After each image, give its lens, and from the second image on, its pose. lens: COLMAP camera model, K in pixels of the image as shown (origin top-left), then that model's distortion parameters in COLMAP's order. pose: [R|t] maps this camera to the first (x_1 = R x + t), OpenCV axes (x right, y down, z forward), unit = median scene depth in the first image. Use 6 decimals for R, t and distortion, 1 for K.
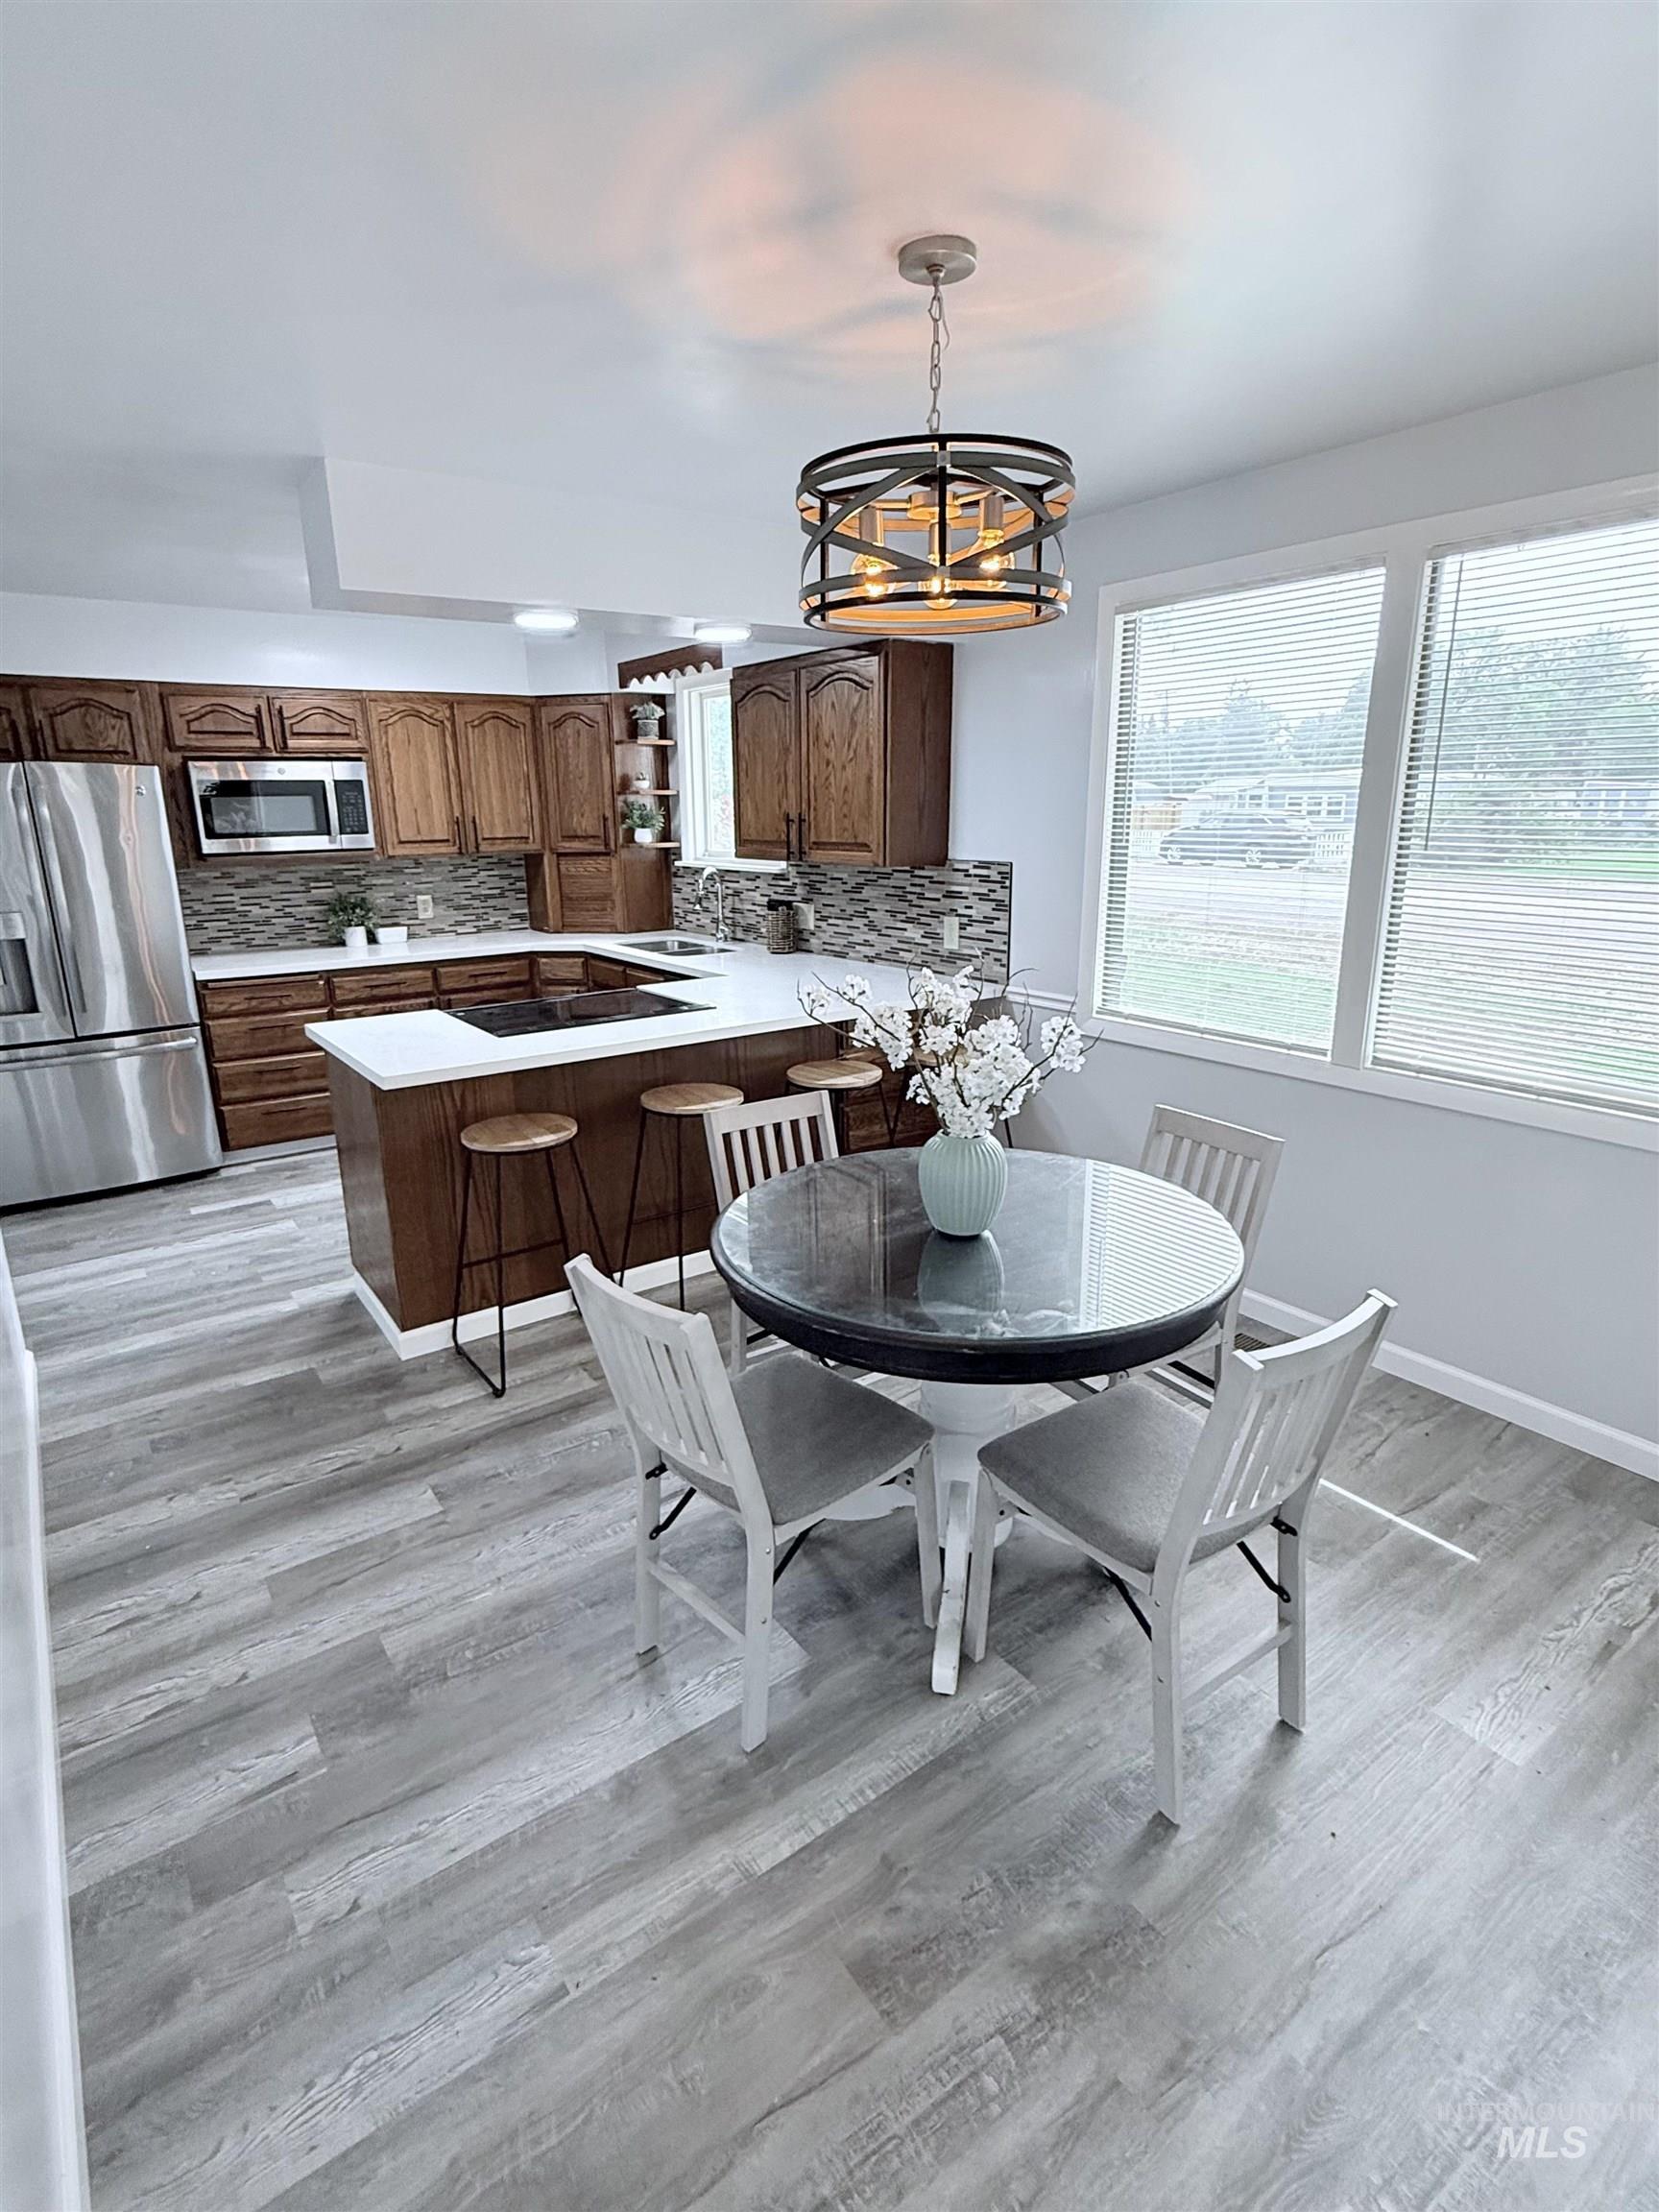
lens RADIAL K [[1111.7, 0, 829.5], [0, 1111.7, 1106.0], [0, 0, 1]] dist [-0.001728, 0.001313]
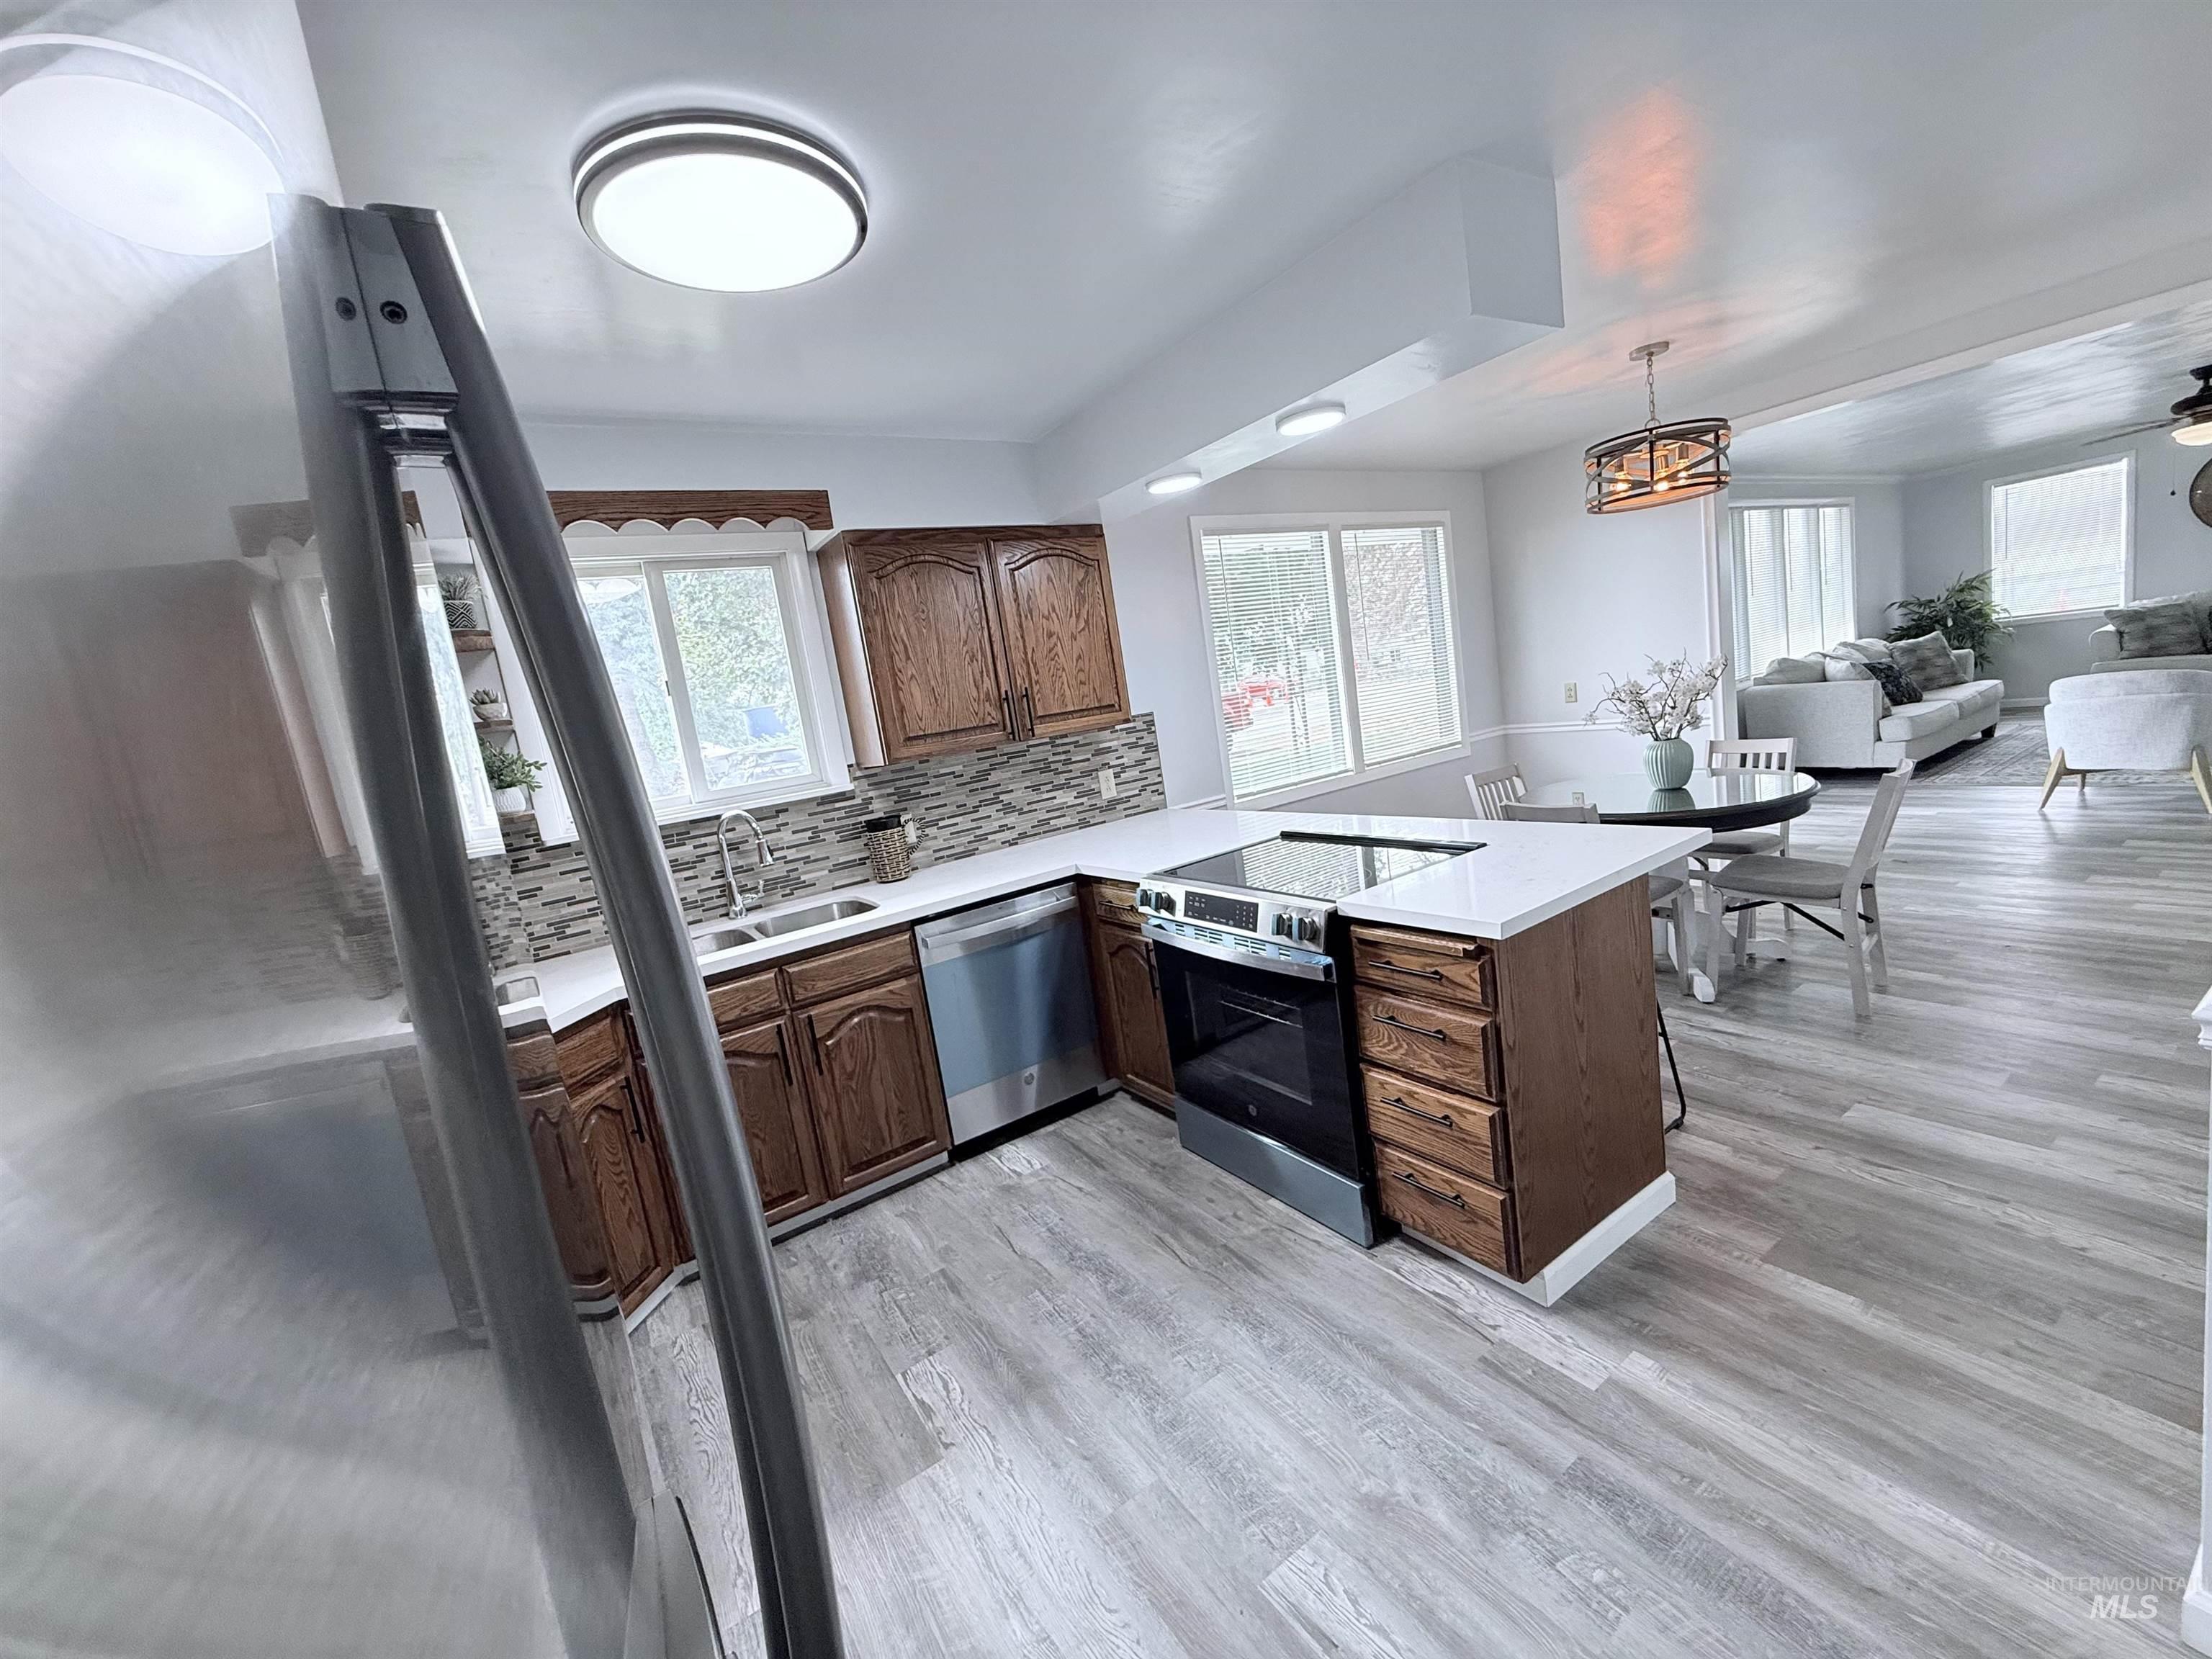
lens RADIAL K [[883.2, 0, 1101.9], [0, 883.2, 826.2], [0, 0, 1]] dist [-0.000523, -0.000085]
pose [[0.043867, -0.138205, 0.989432, -0.677096], [0.403213, 0.908587, 0.109036, -0.186058], [-0.914054, 0.394168, 0.095583, 0.801284]]
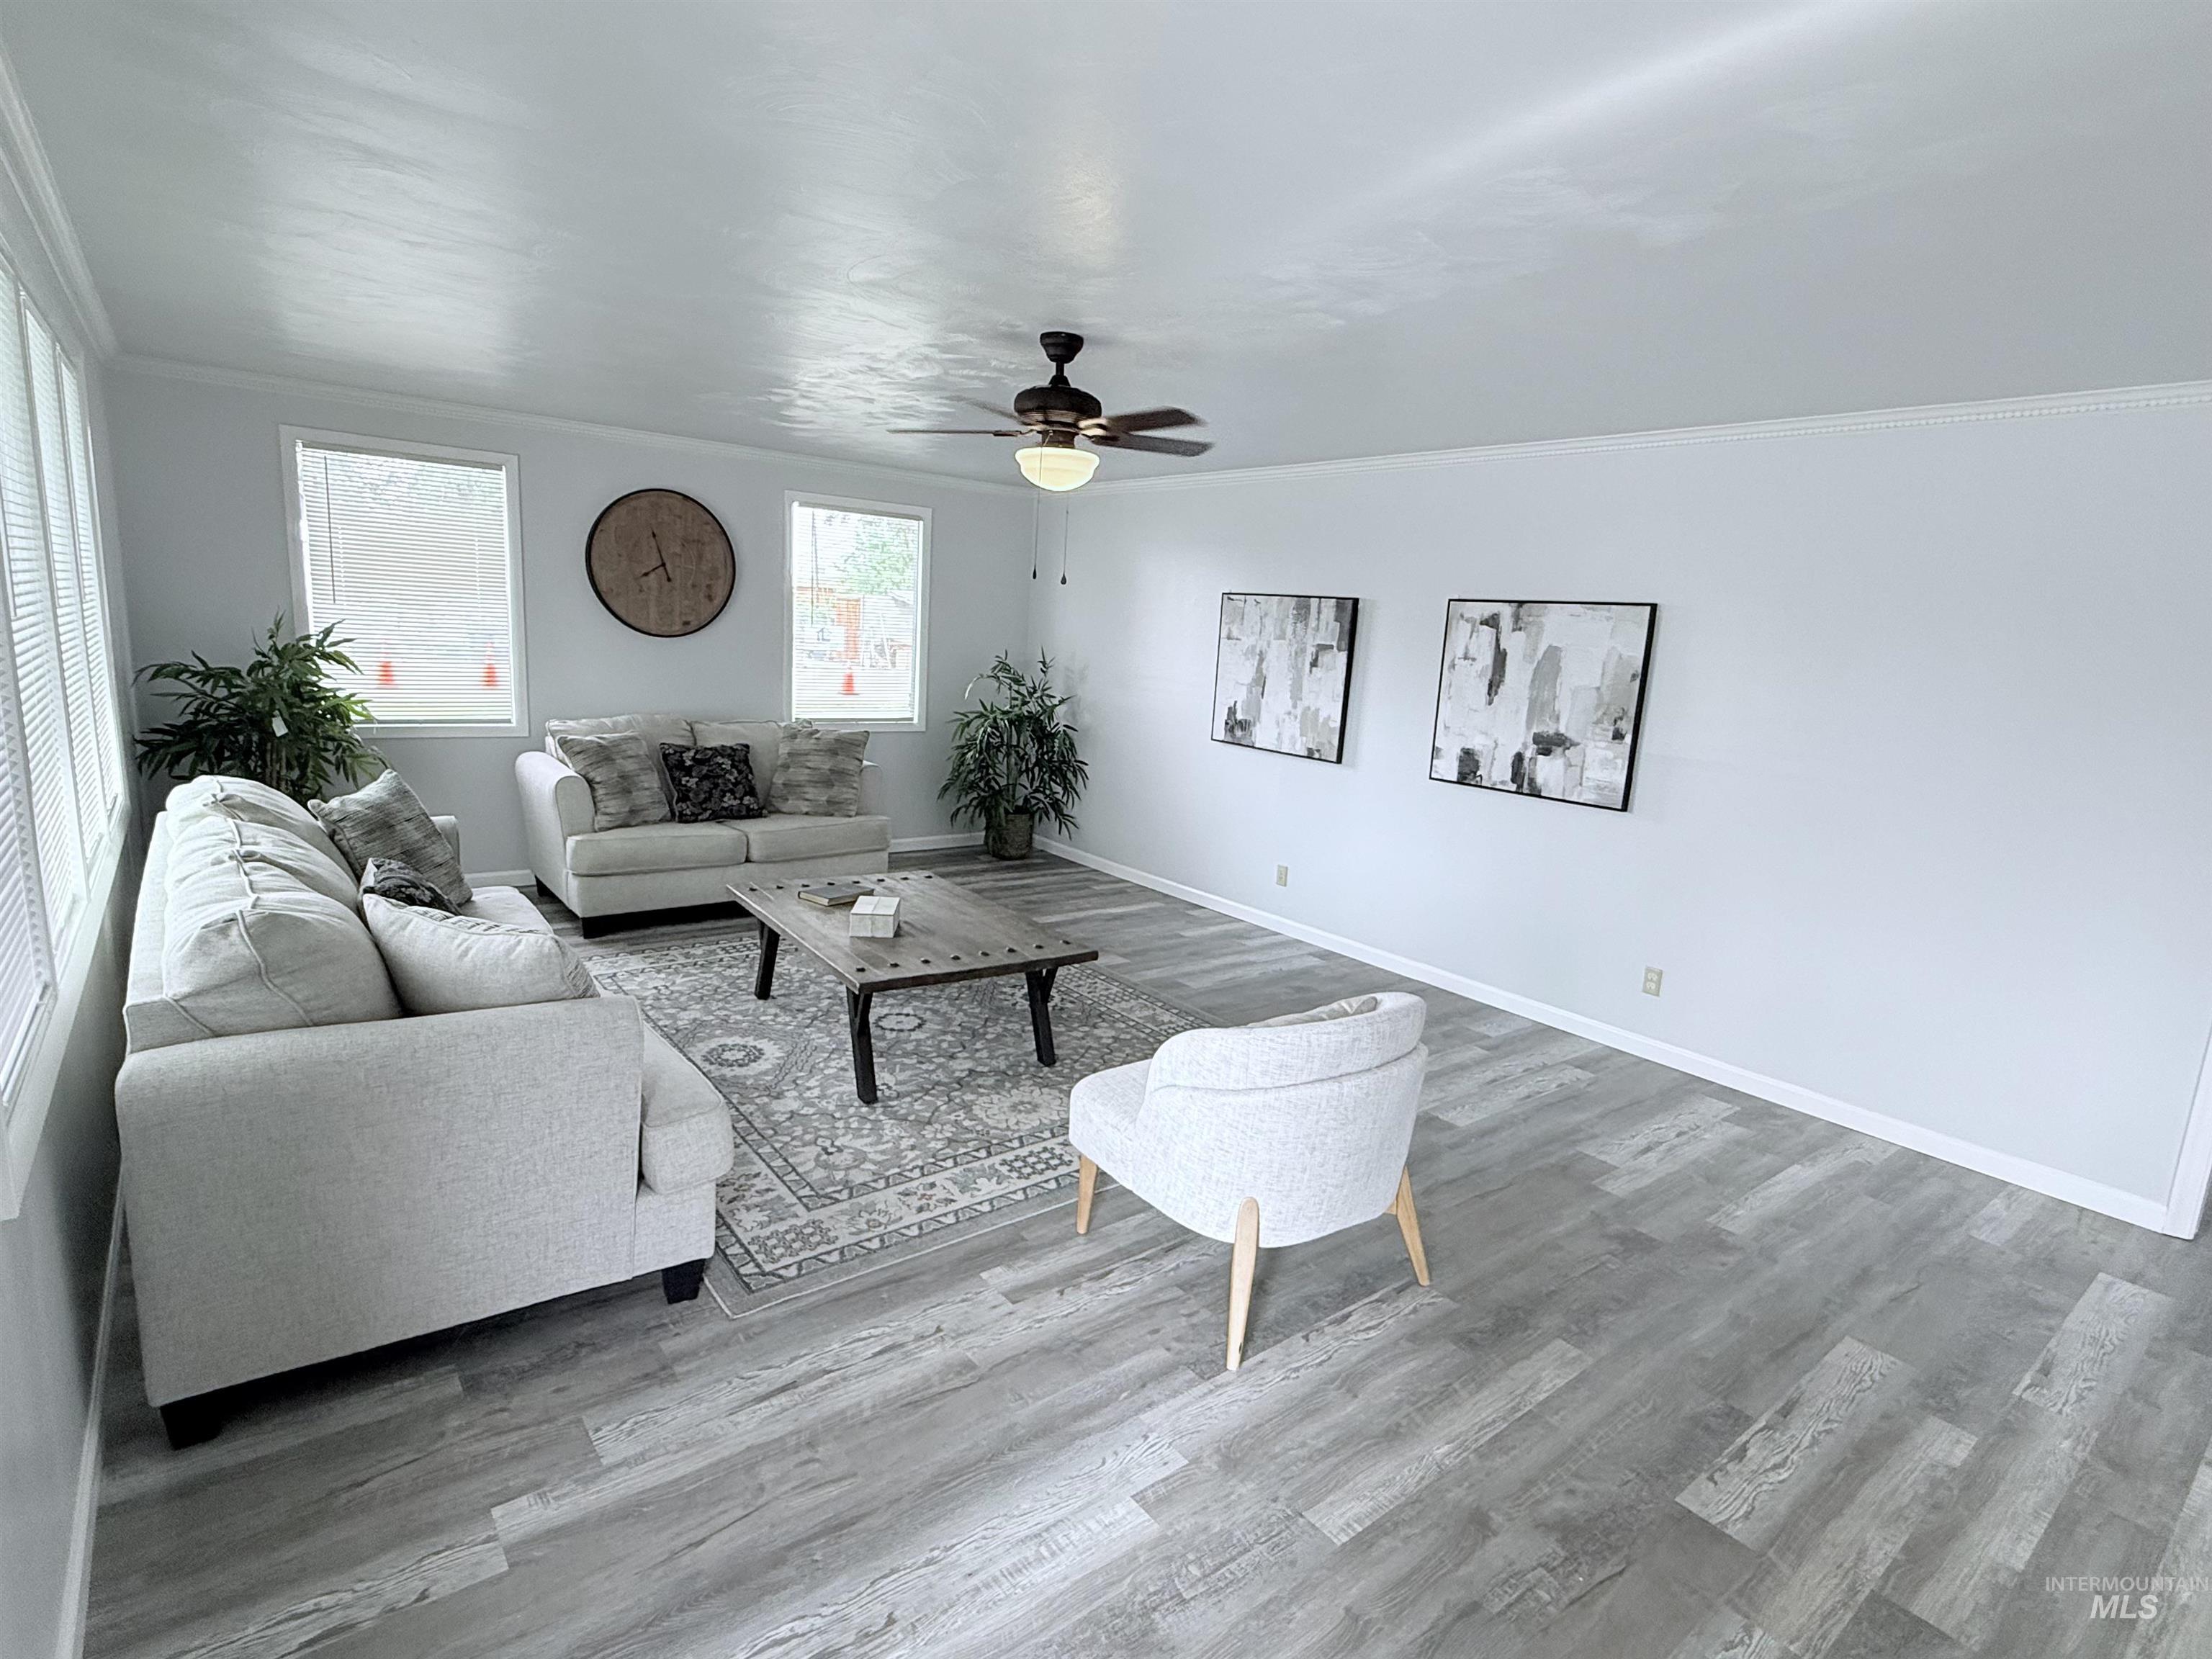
lens RADIAL K [[1111.7, 0, 1106.0], [0, 1111.7, 829.5], [0, 0, 1]] dist [-0.001728, 0.001313]
pose [[-0.997642, -0.032115, -0.060663, -0.643951], [-0.055463, 0.897850, 0.436795, -0.182675], [0.040439, 0.439129, -0.897513, 0.784746]]
